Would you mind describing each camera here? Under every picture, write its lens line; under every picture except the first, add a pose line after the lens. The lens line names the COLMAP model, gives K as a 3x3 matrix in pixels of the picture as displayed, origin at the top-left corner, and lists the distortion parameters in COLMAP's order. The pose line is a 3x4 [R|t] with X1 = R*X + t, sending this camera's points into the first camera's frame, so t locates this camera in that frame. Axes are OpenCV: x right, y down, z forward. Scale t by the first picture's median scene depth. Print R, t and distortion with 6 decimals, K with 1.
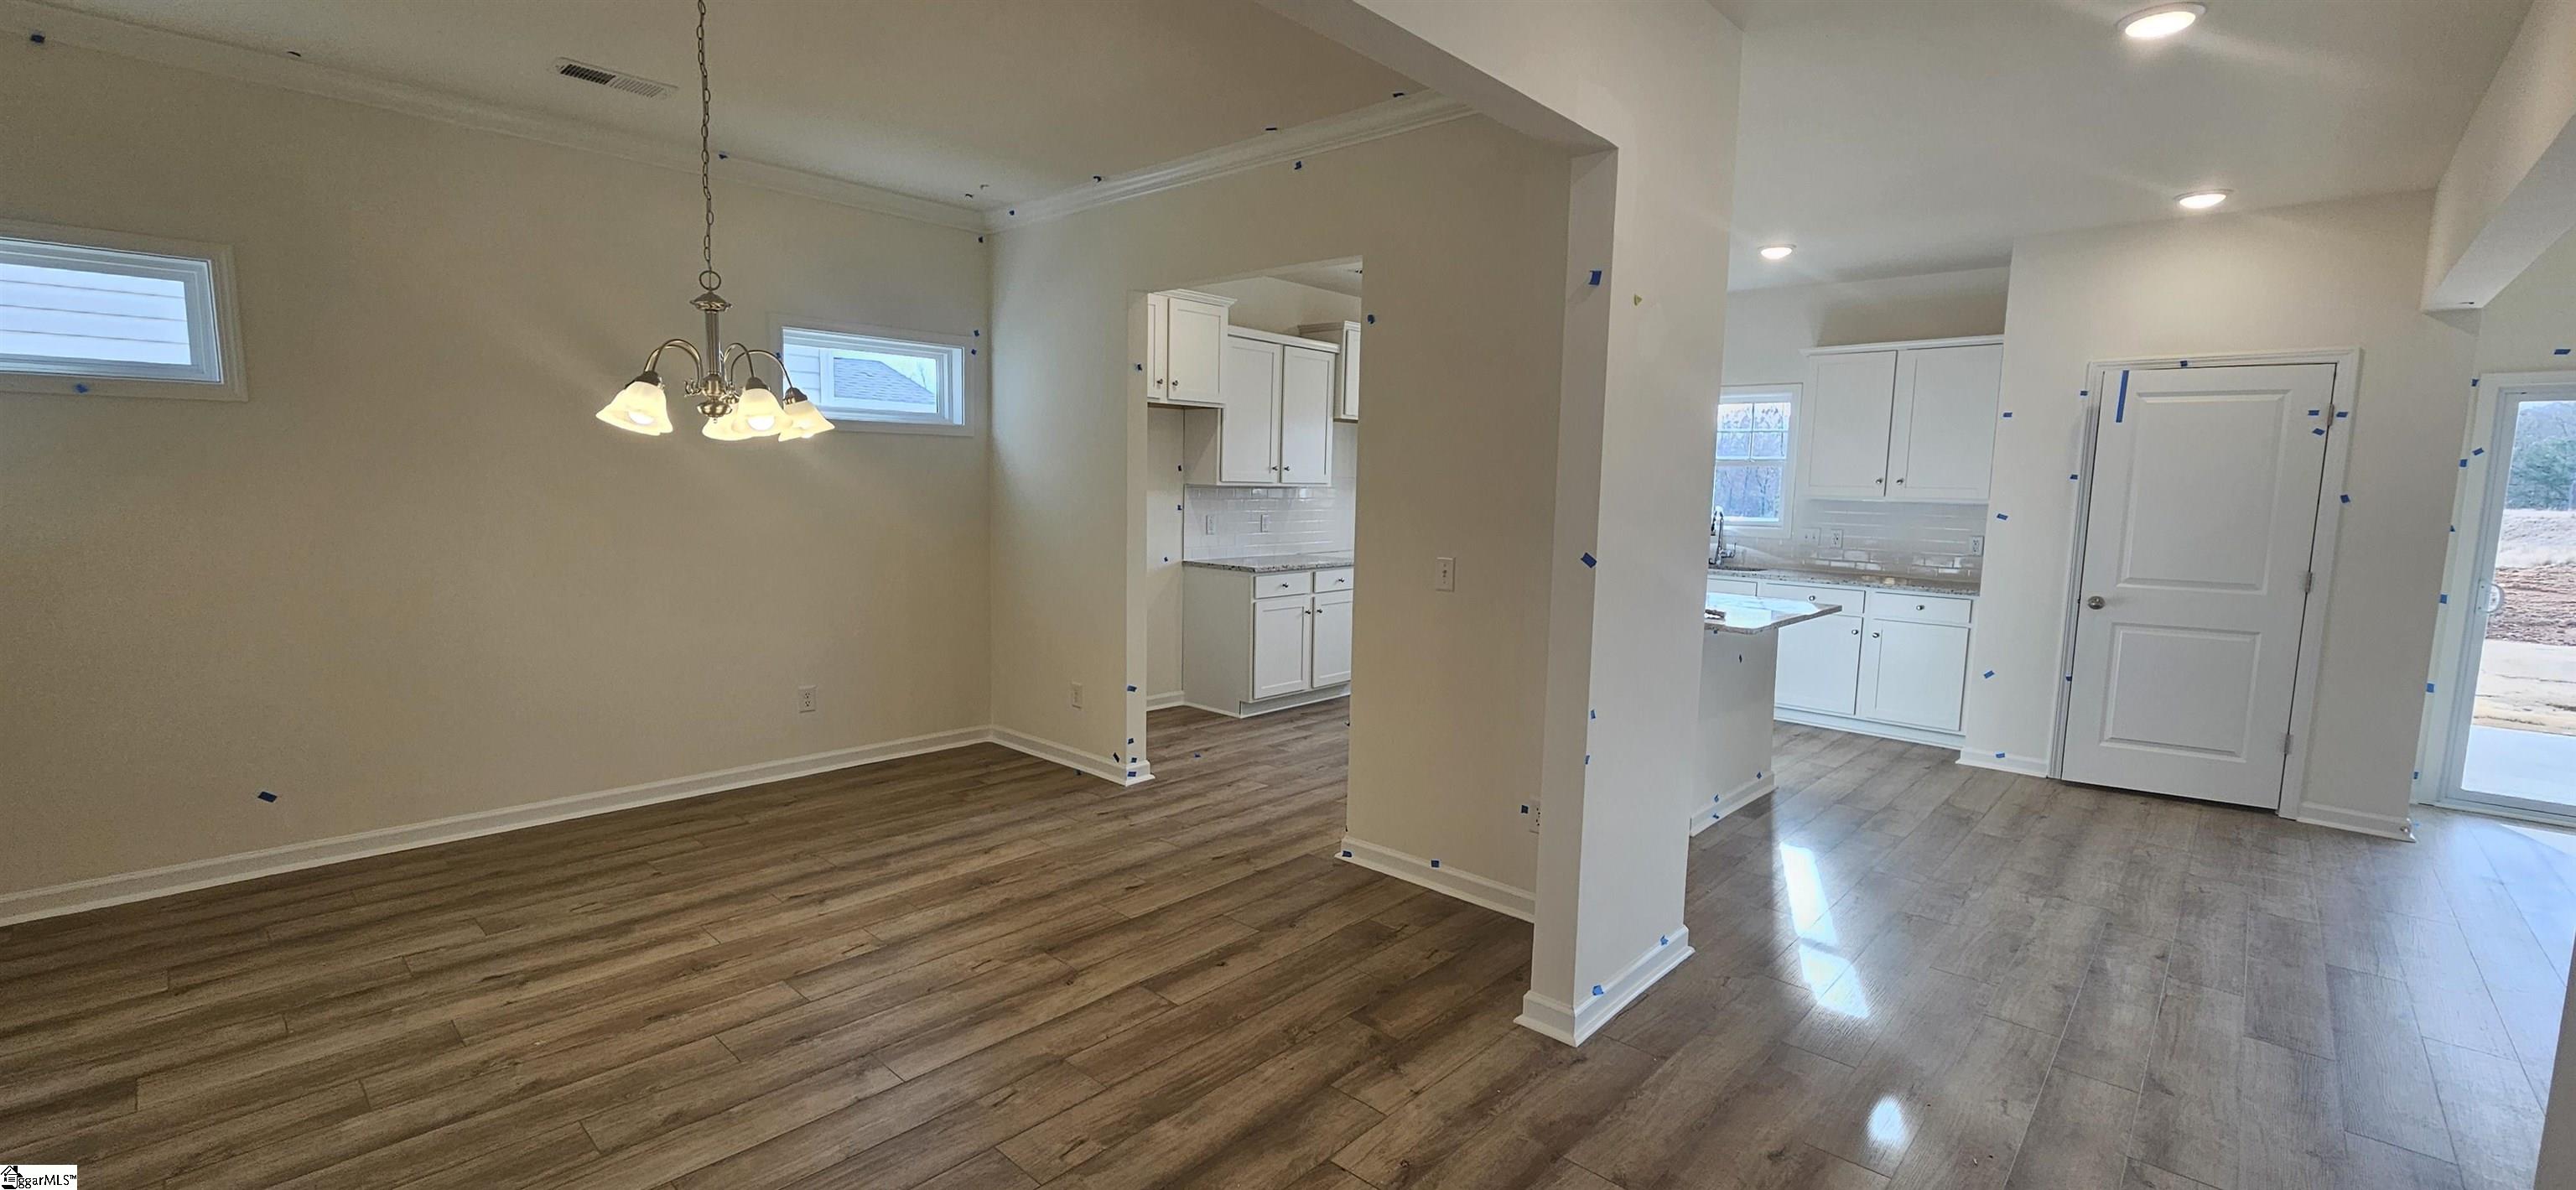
lens RADIAL K [[1059.0, 0, 1283.0], [0, 1059.0, 592.4], [0, 0, 1]] dist [0.000853, -0.000255]
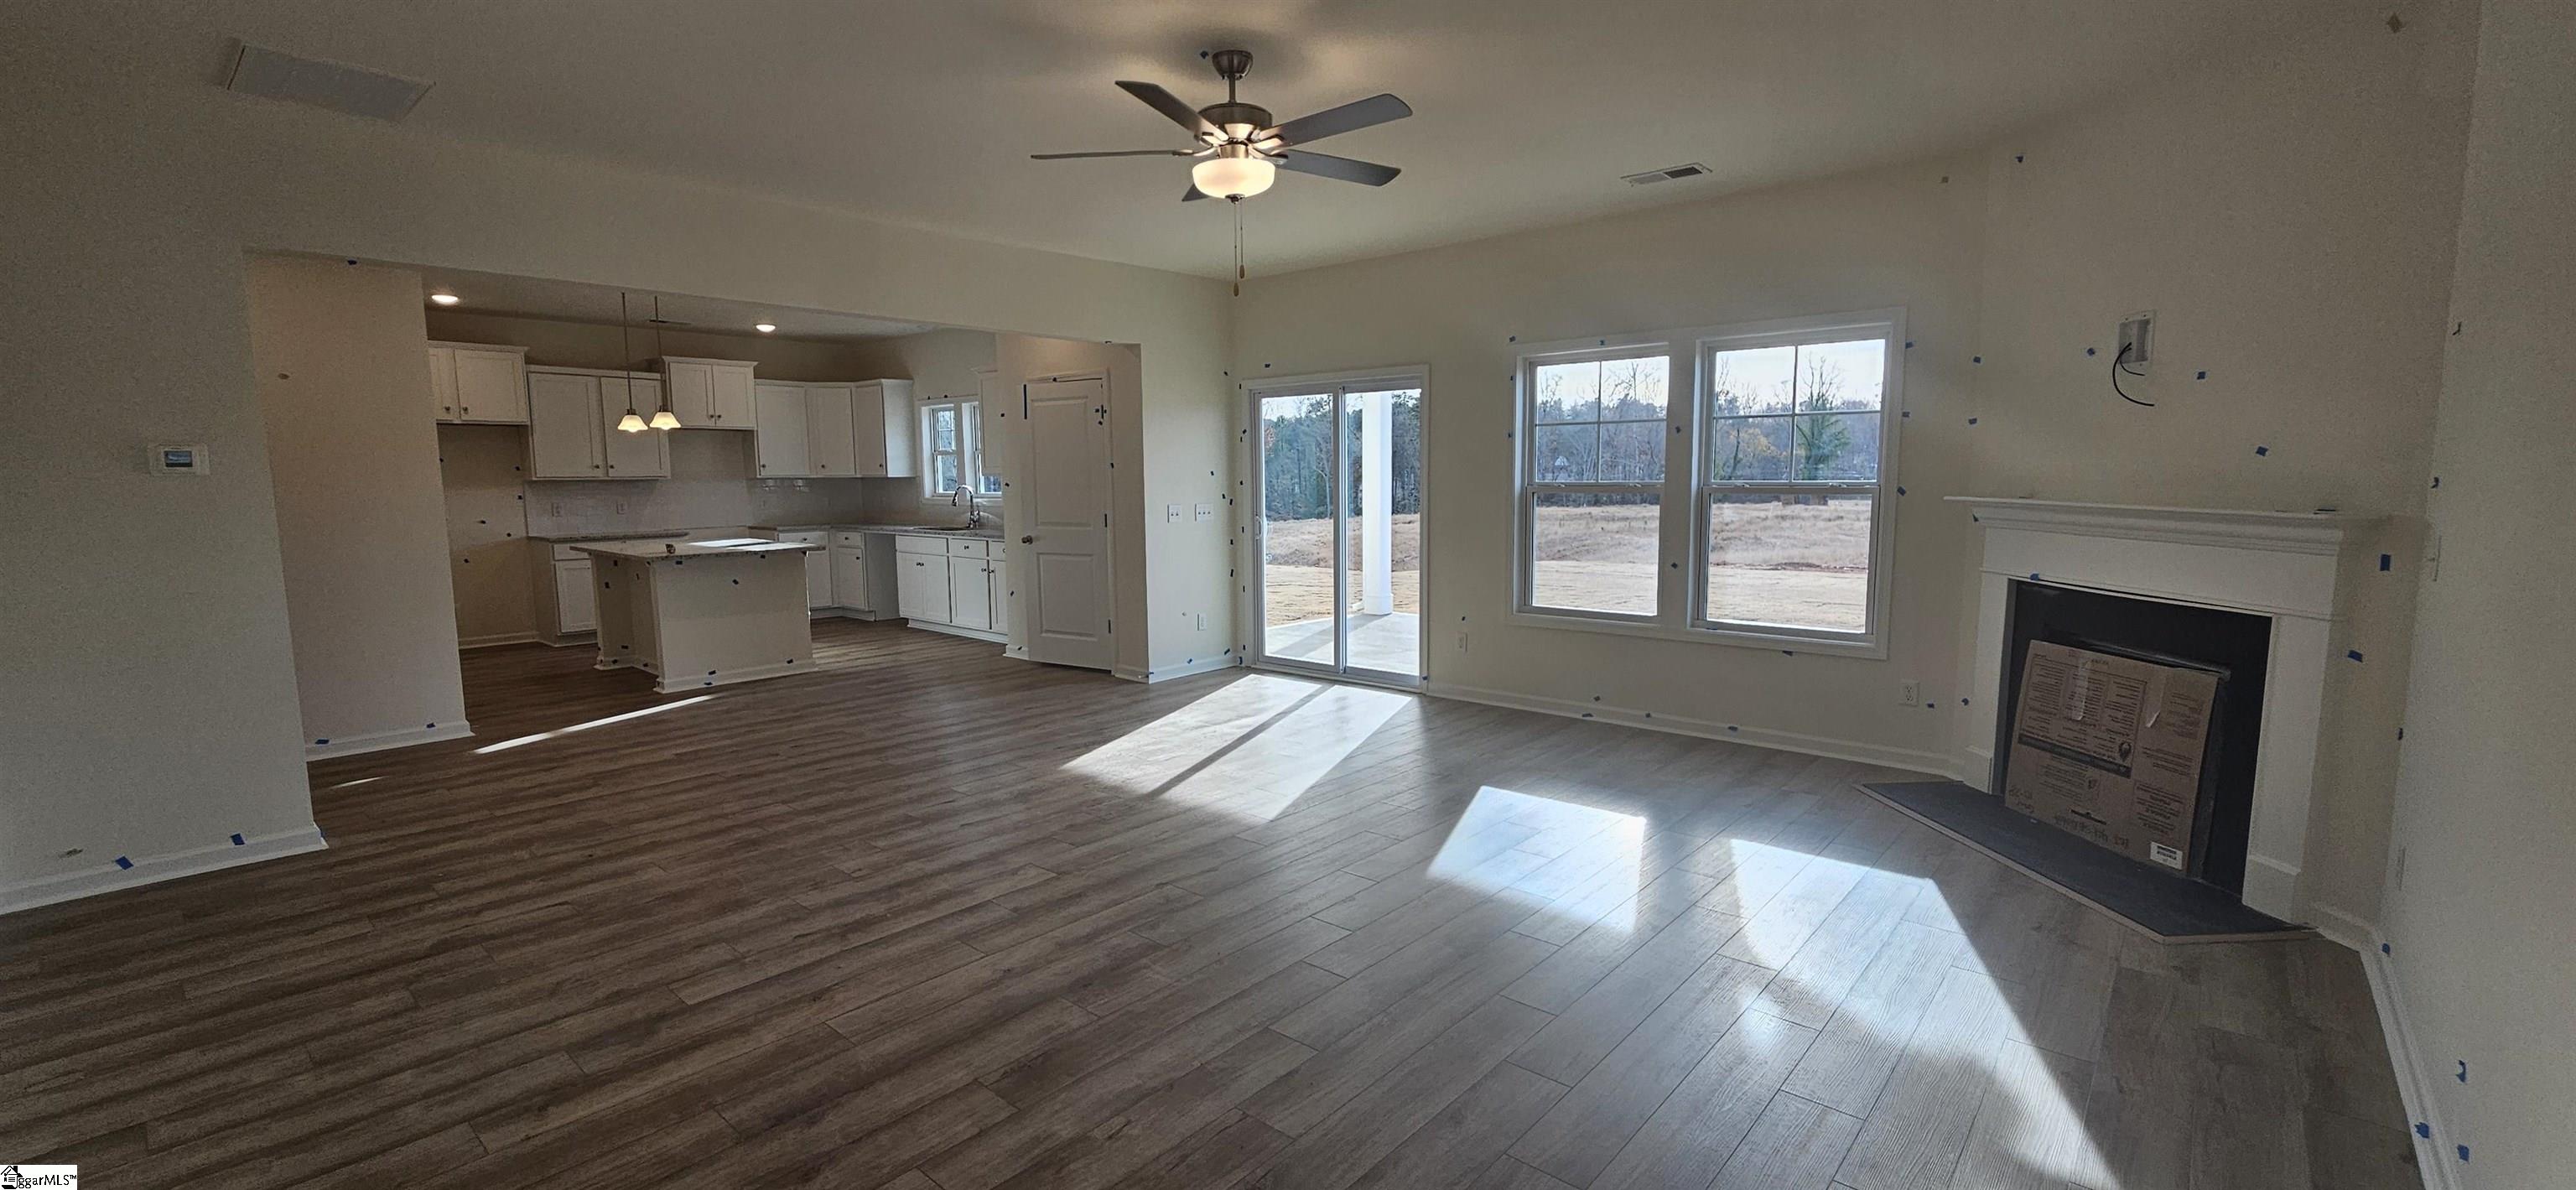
lens RADIAL K [[1059.0, 0, 1286.9], [0, 1059.0, 596.9], [0, 0, 1]] dist [0.000853, -0.000255]
pose [[0.999131, -0.033575, 0.024695, 1.103798], [0.033427, 0.999421, 0.006363, 0.094376], [-0.024894, -0.005532, 0.999675, -0.512021]]
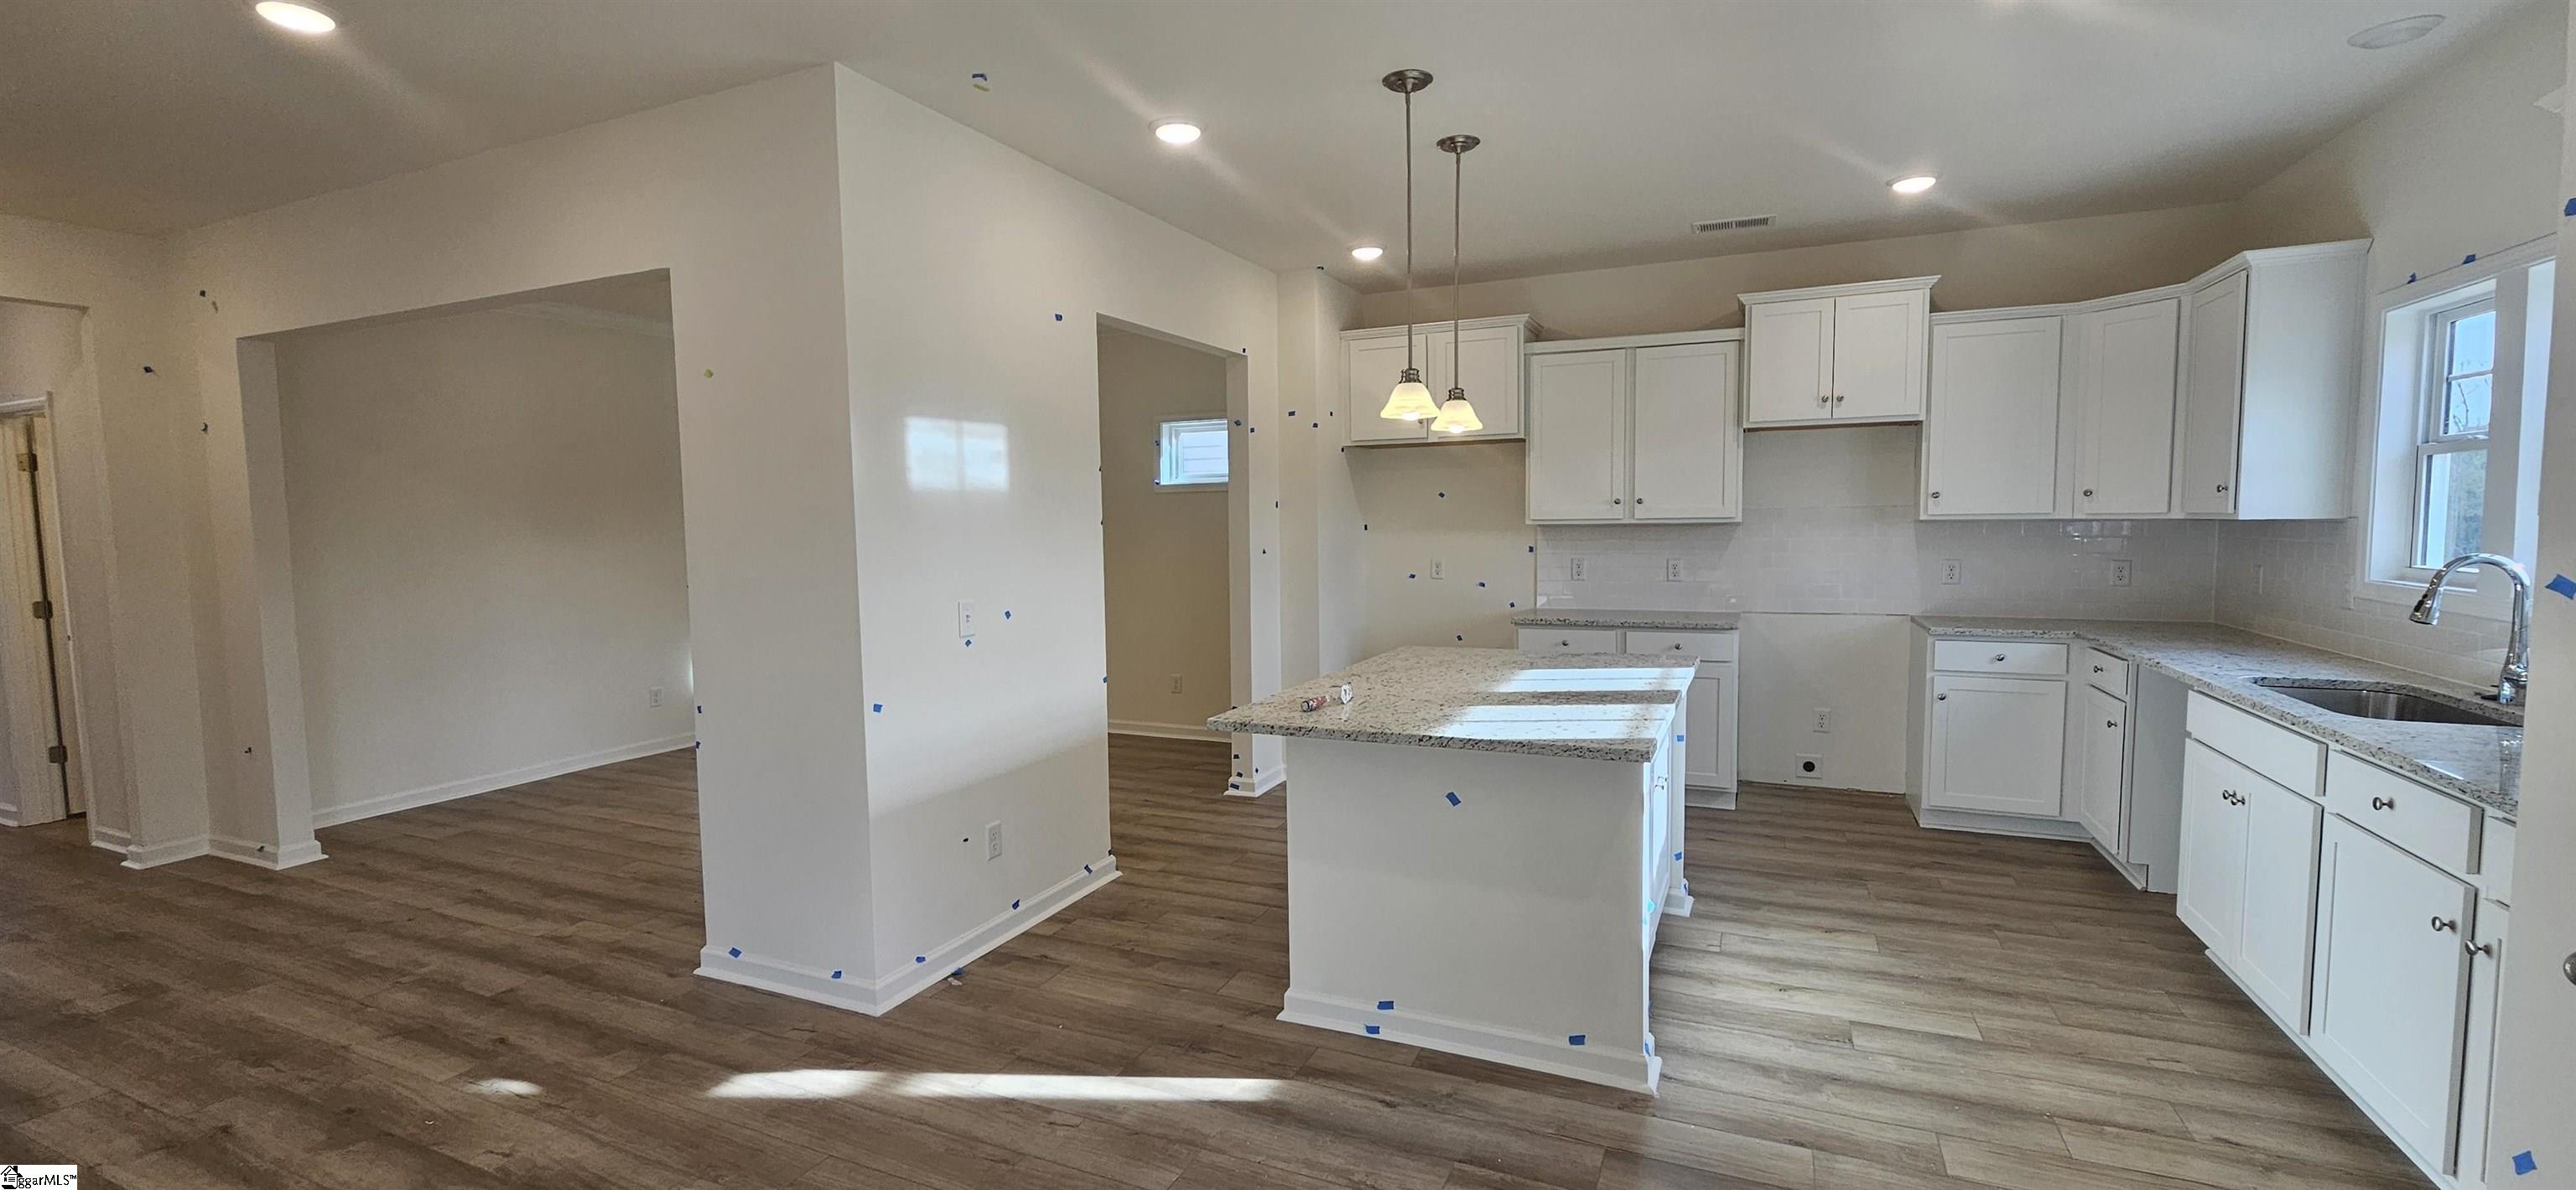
lens RADIAL K [[1059.0, 0, 1278.9], [0, 1059.0, 596.0], [0, 0, 1]] dist [0.000853, -0.000255]
pose [[0.317969, 0.045910, -0.946989, 0.894612], [-0.080765, 0.996508, 0.021192, -0.054128], [0.944655, 0.069745, 0.320566, 0.654478]]
